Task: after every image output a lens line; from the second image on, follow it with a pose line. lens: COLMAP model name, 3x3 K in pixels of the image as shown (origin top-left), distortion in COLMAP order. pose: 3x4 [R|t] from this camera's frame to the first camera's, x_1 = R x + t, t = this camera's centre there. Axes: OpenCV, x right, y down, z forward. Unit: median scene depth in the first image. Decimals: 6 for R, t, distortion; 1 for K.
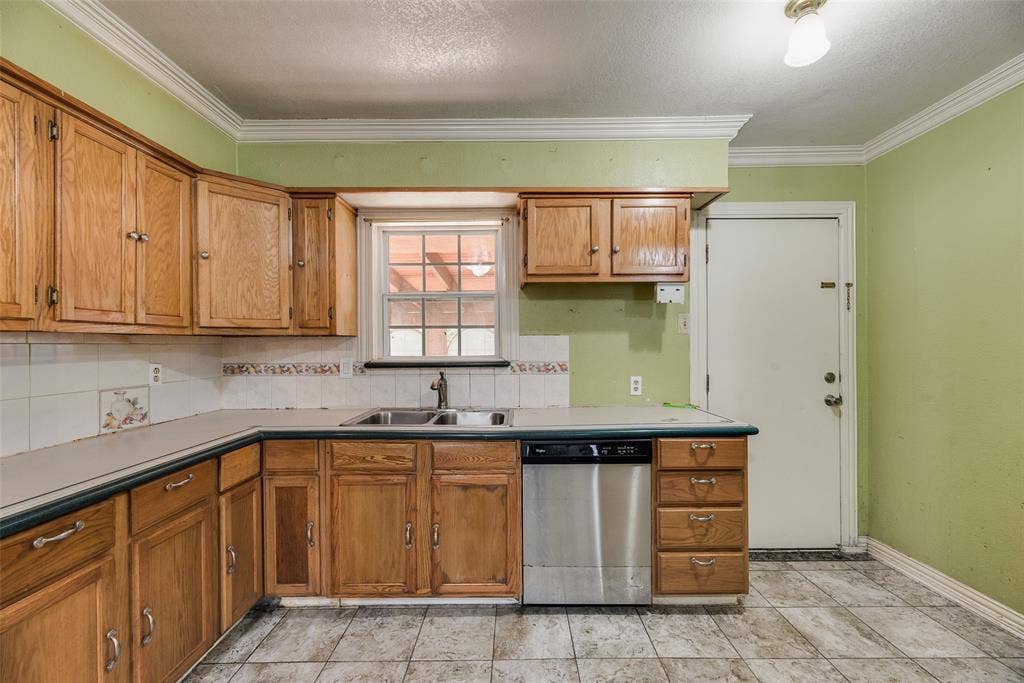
lens RADIAL K [[417.1, 0, 512.1], [0, 417.1, 344.5], [0, 0, 1]] dist [0.001126, 0.000167]
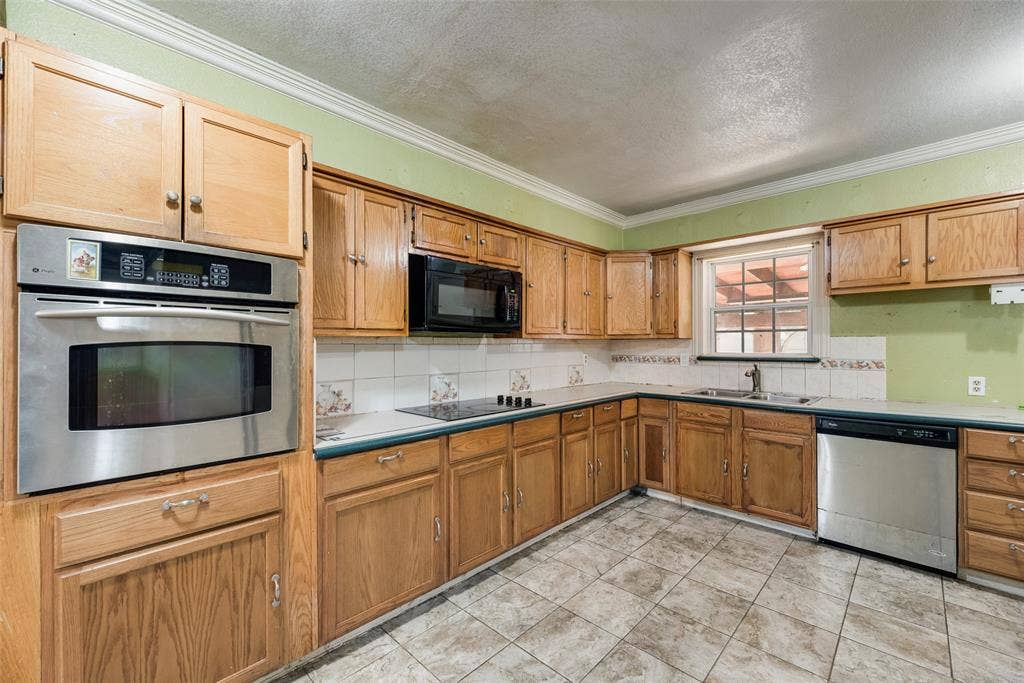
lens RADIAL K [[417.1, 0, 512.1], [0, 417.1, 344.5], [0, 0, 1]] dist [0.001126, 0.000167]
pose [[0.724077, 0.003951, -0.689708, 0.237492], [-0.001283, 0.999990, 0.004381, -0.005302], [0.689718, -0.002287, 0.724075, -0.651573]]
